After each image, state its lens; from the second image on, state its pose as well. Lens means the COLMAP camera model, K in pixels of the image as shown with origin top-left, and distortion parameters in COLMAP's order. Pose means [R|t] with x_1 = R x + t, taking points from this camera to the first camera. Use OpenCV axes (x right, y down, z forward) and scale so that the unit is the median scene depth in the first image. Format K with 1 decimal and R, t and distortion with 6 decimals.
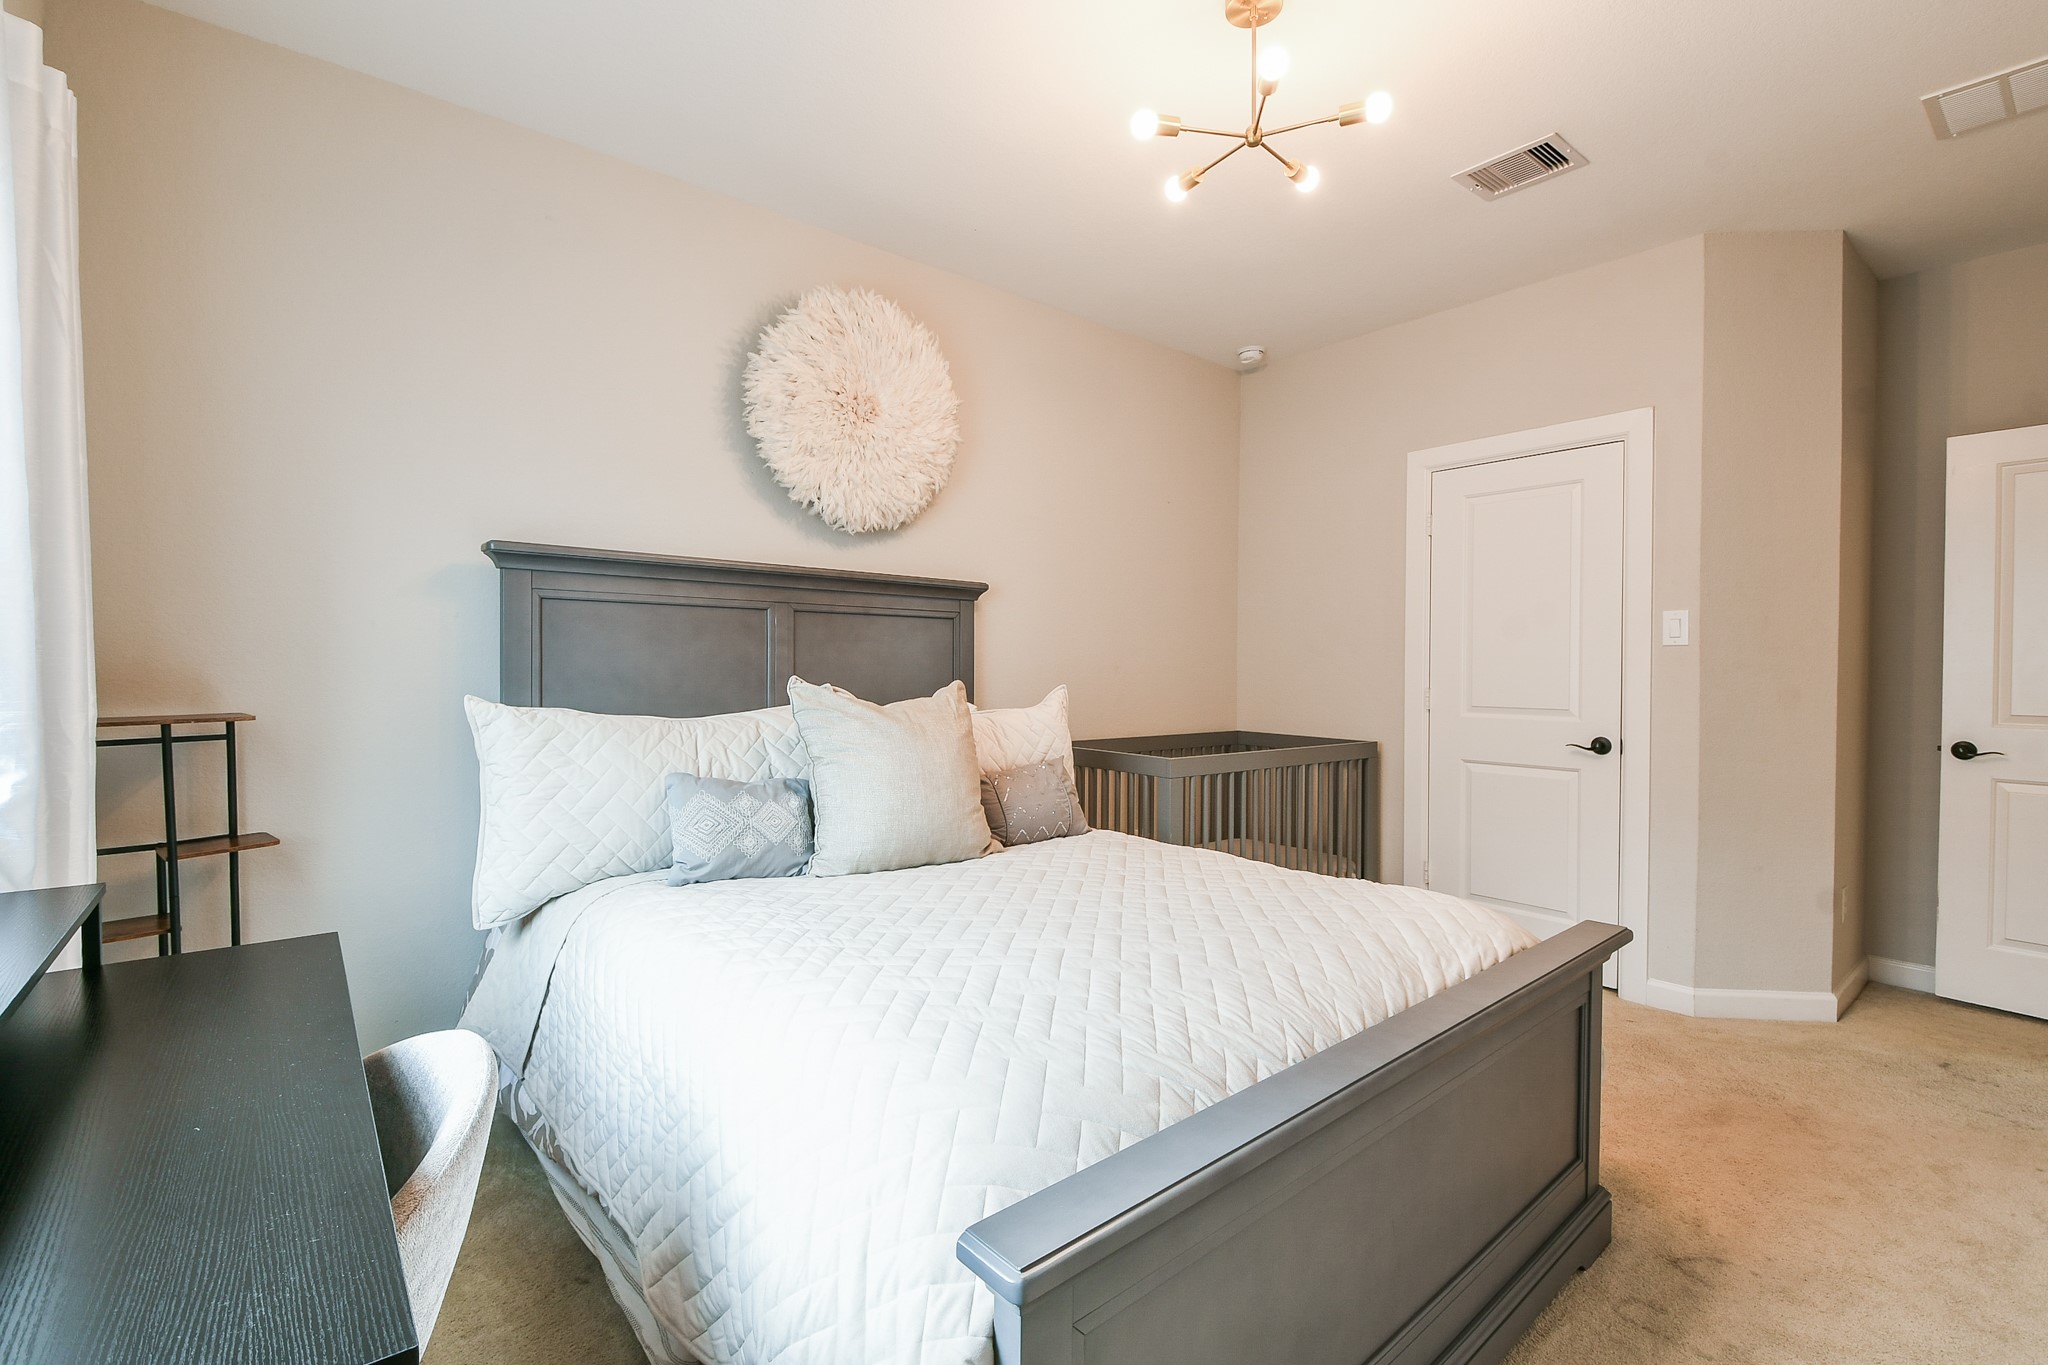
lens RADIAL K [[923.1, 0, 1016.5], [0, 923.1, 652.8], [0, 0, 1]] dist [0.037980, -0.035019]
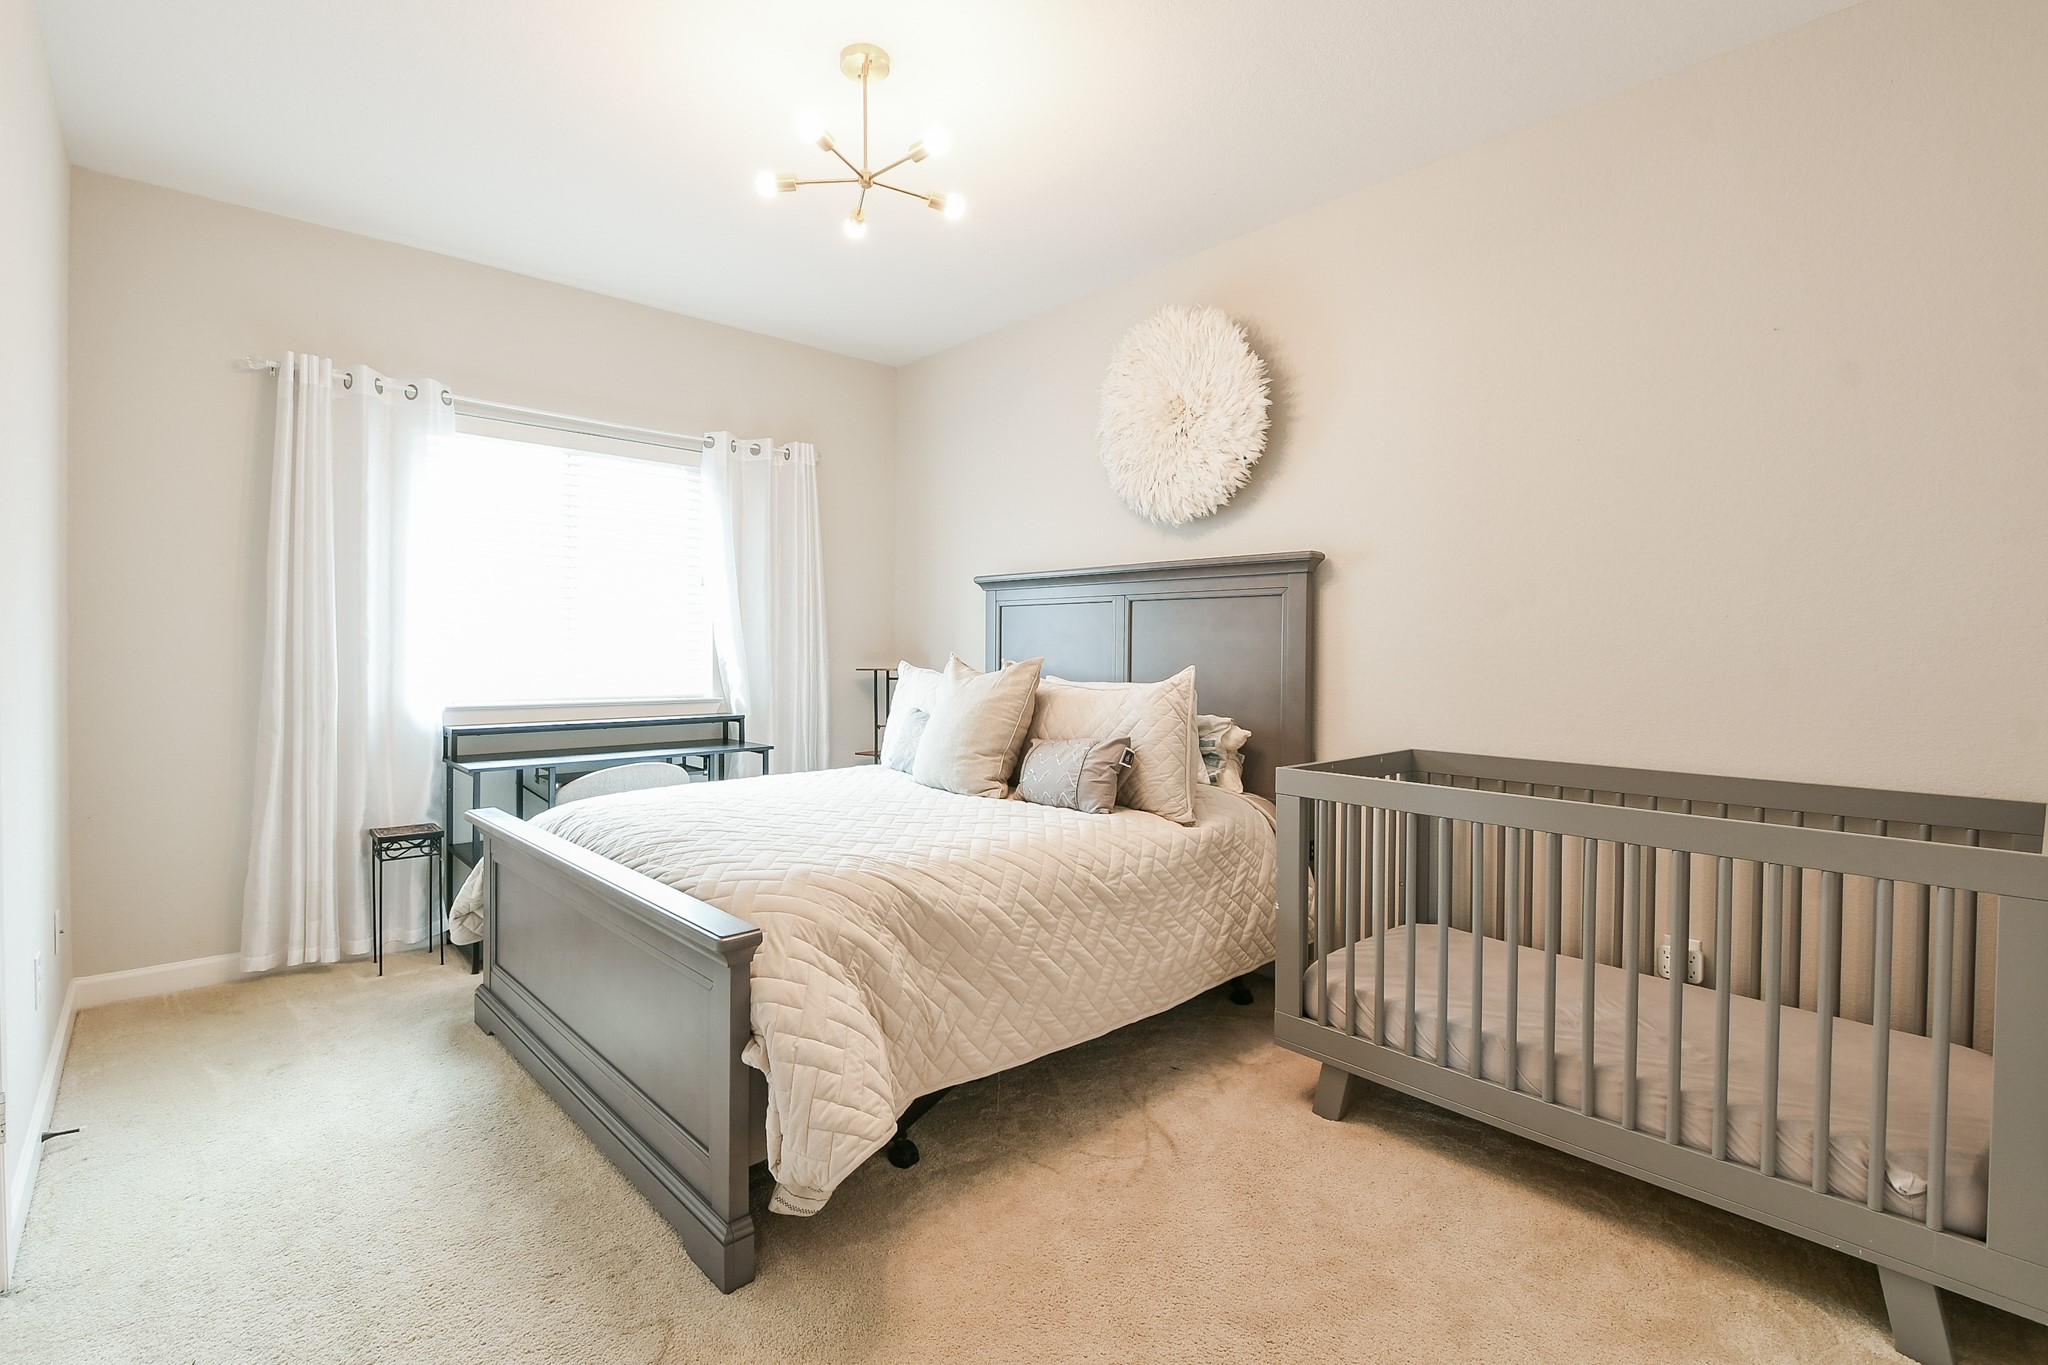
lens RADIAL K [[923.1, 0, 1016.5], [0, 923.1, 652.8], [0, 0, 1]] dist [0.037980, -0.035019]
pose [[0.049789, -0.000206, -0.998760, 0.908465], [0.007187, 0.999974, 0.000152, 0.019356], [0.998734, -0.007186, 0.049789, 0.747447]]
